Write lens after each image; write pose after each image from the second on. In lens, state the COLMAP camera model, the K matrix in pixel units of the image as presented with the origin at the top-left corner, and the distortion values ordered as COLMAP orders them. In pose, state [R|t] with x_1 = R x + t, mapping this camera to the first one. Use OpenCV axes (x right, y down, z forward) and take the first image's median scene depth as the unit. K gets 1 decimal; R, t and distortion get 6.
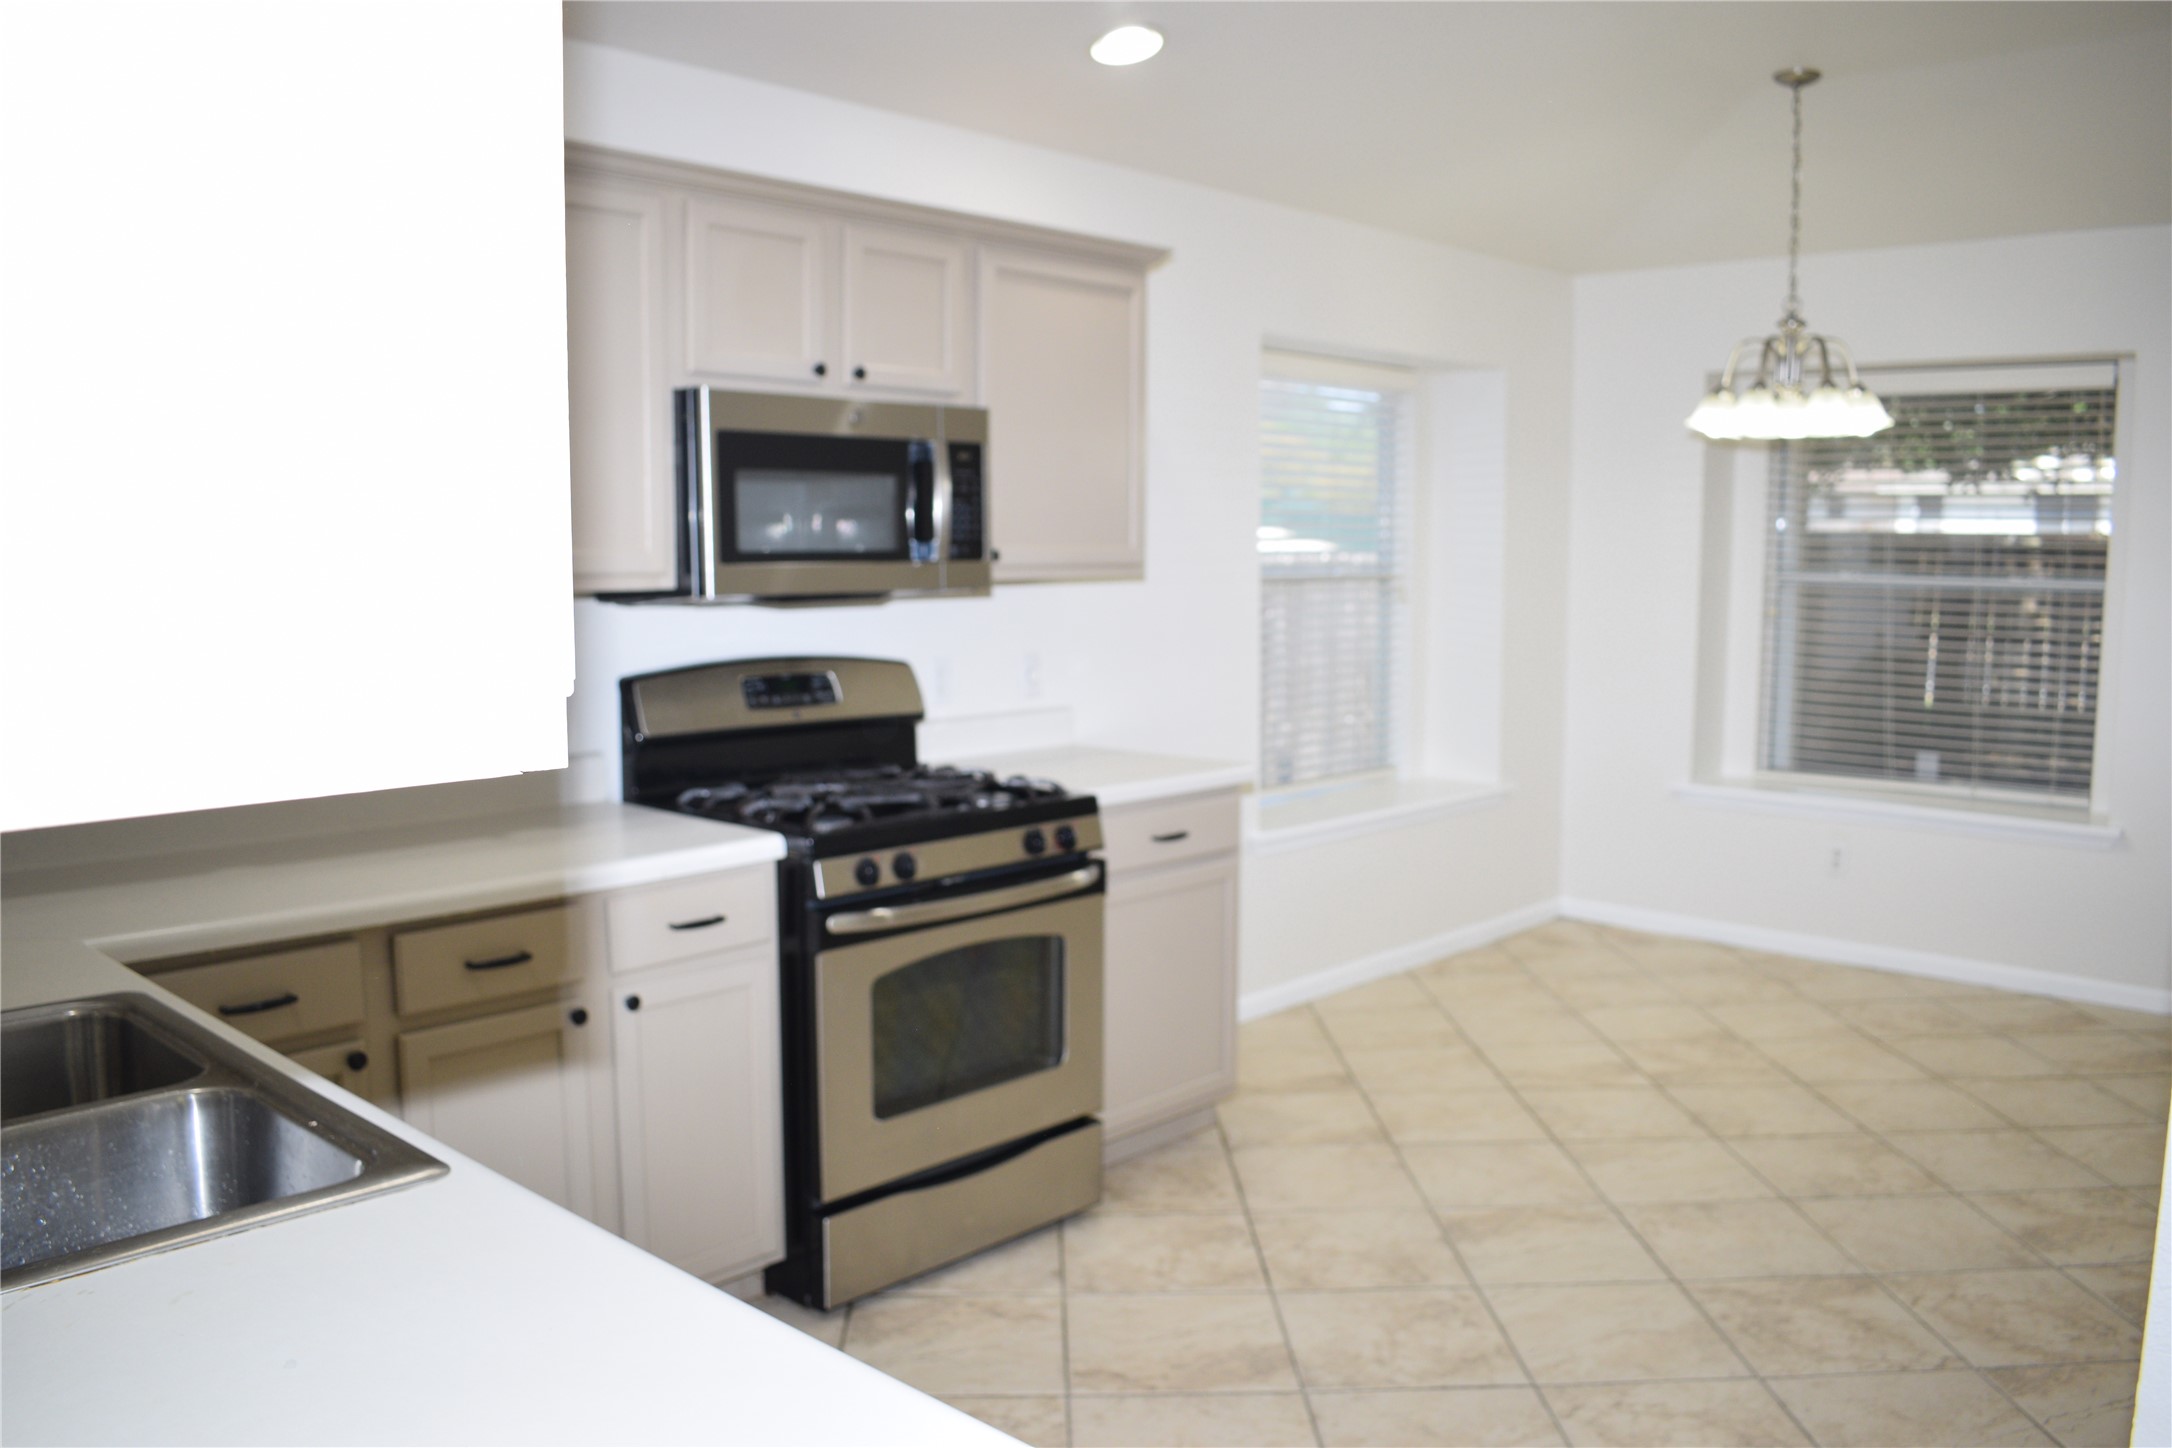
lens RADIAL K [[1735.8, 0, 1094.3], [0, 1735.8, 730.3], [0, 0, 1]] dist [-0.100407, 0.018367]
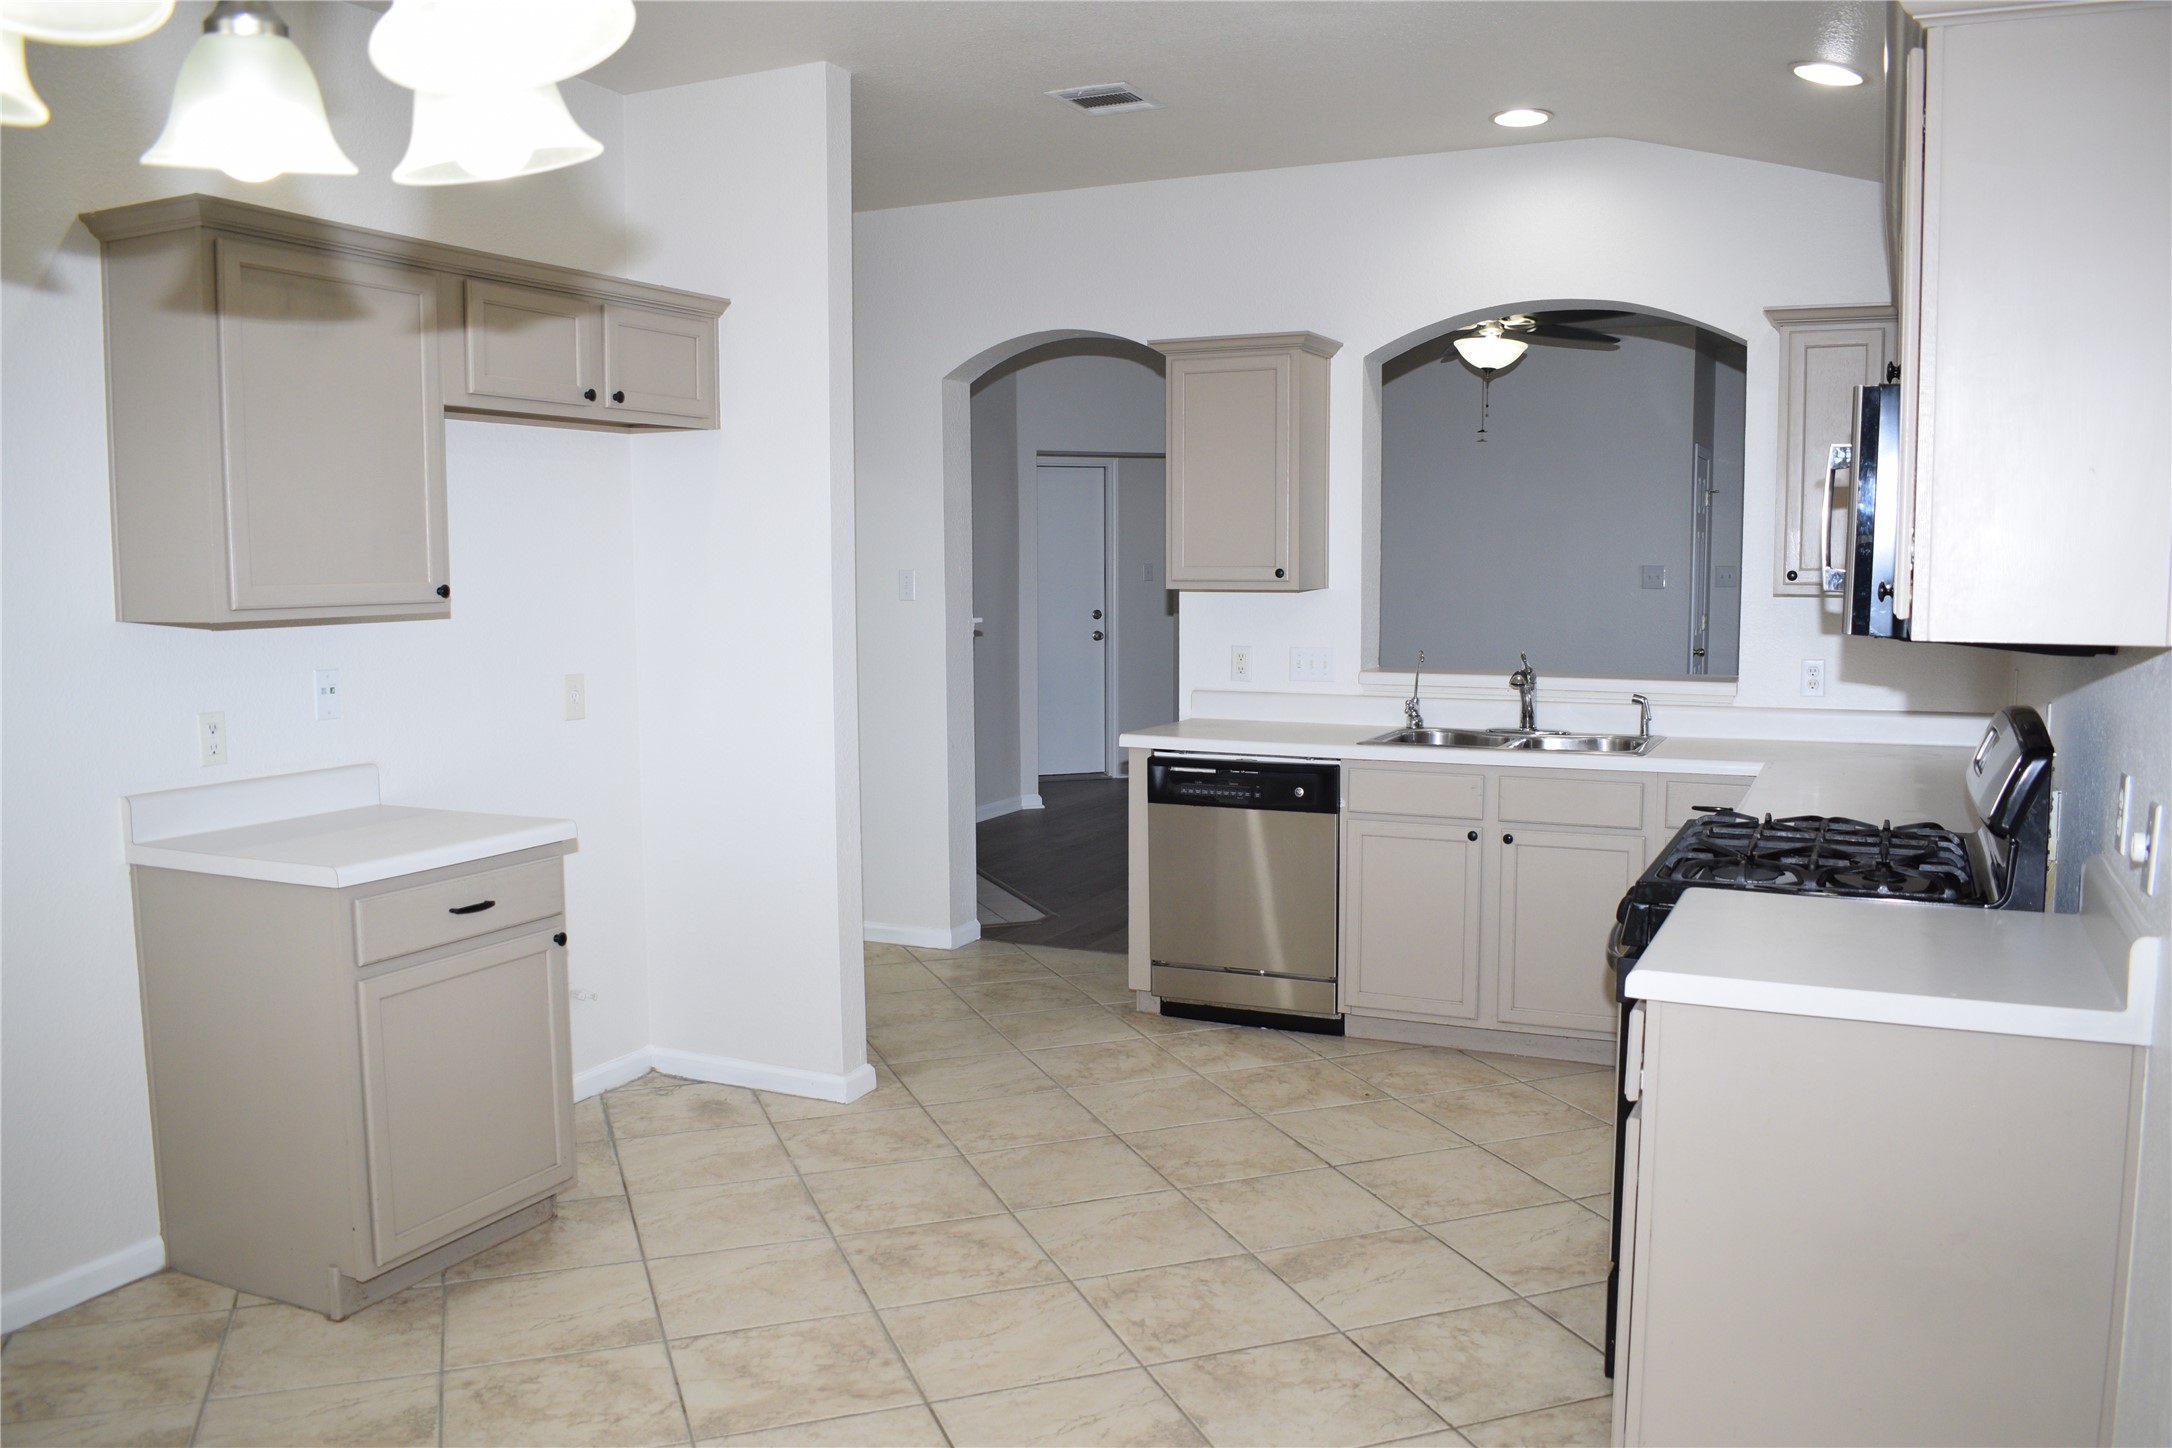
lens RADIAL K [[1735.8, 0, 1089.4], [0, 1735.8, 714.8], [0, 0, 1]] dist [-0.100407, 0.018367]
pose [[-0.952986, 0.025672, -0.301924, 0.474352], [-0.035648, 0.979987, 0.195843, -0.183778], [0.300909, 0.197398, -0.932999, 1.622823]]
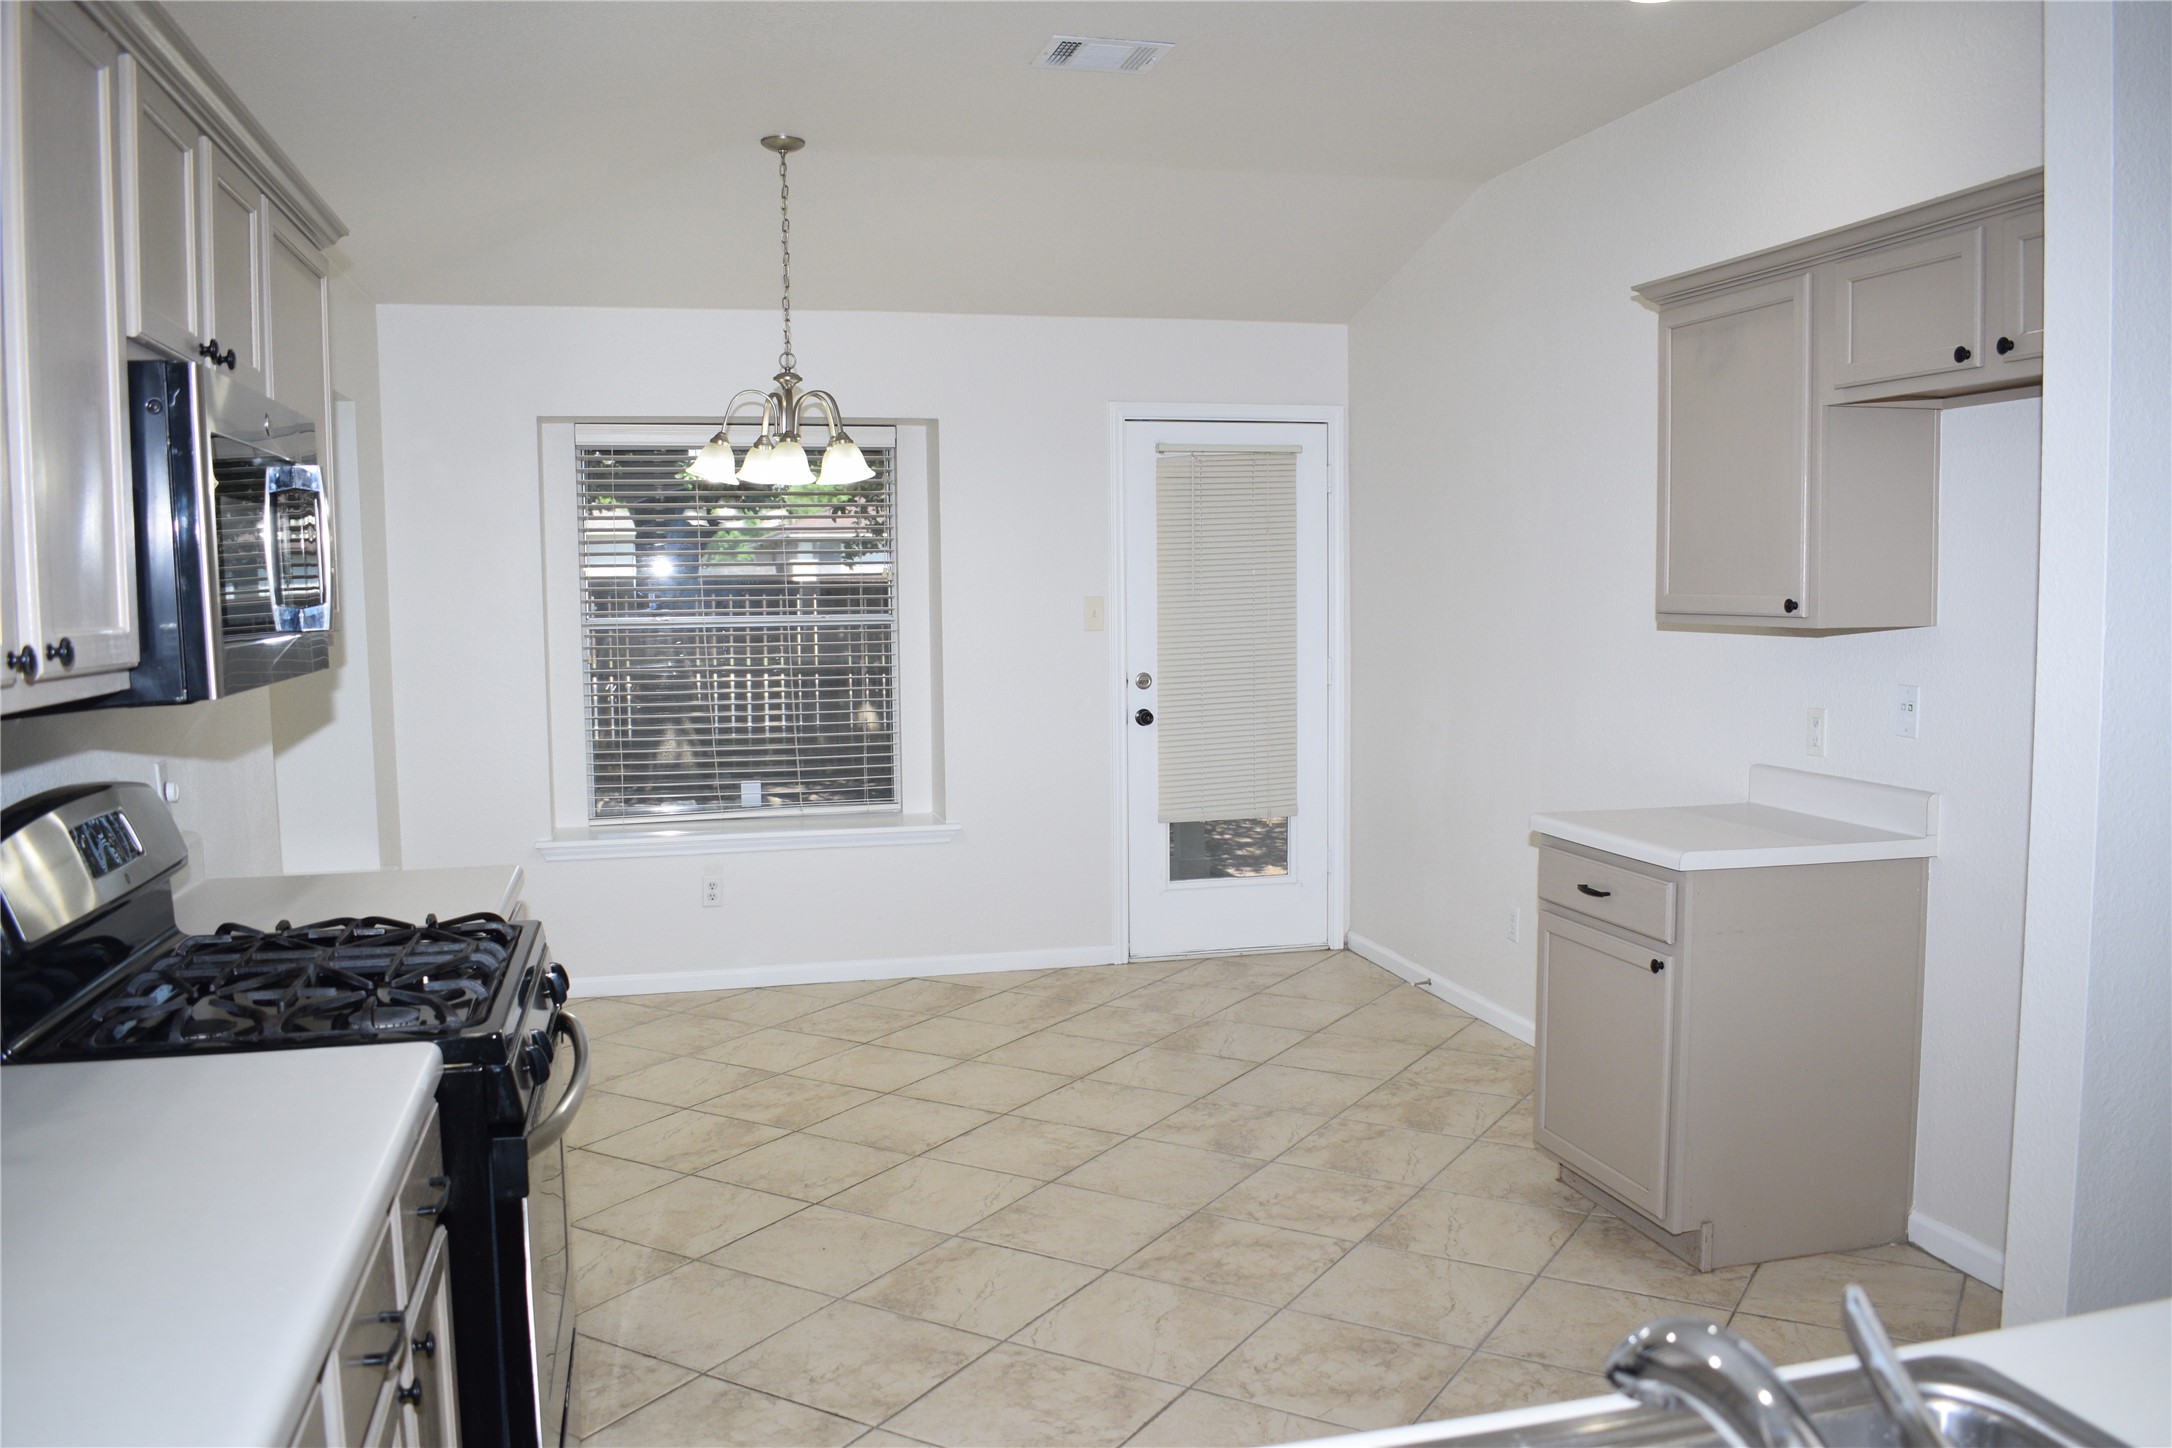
lens RADIAL K [[1735.8, 0, 1102.9], [0, 1735.8, 732.8], [0, 0, 1]] dist [-0.100407, 0.018367]
pose [[0.540021, -0.083725, 0.837477, -0.494586], [0.107416, 0.993759, 0.030085, -0.042695], [-0.834769, 0.073711, 0.545644, 0.350837]]
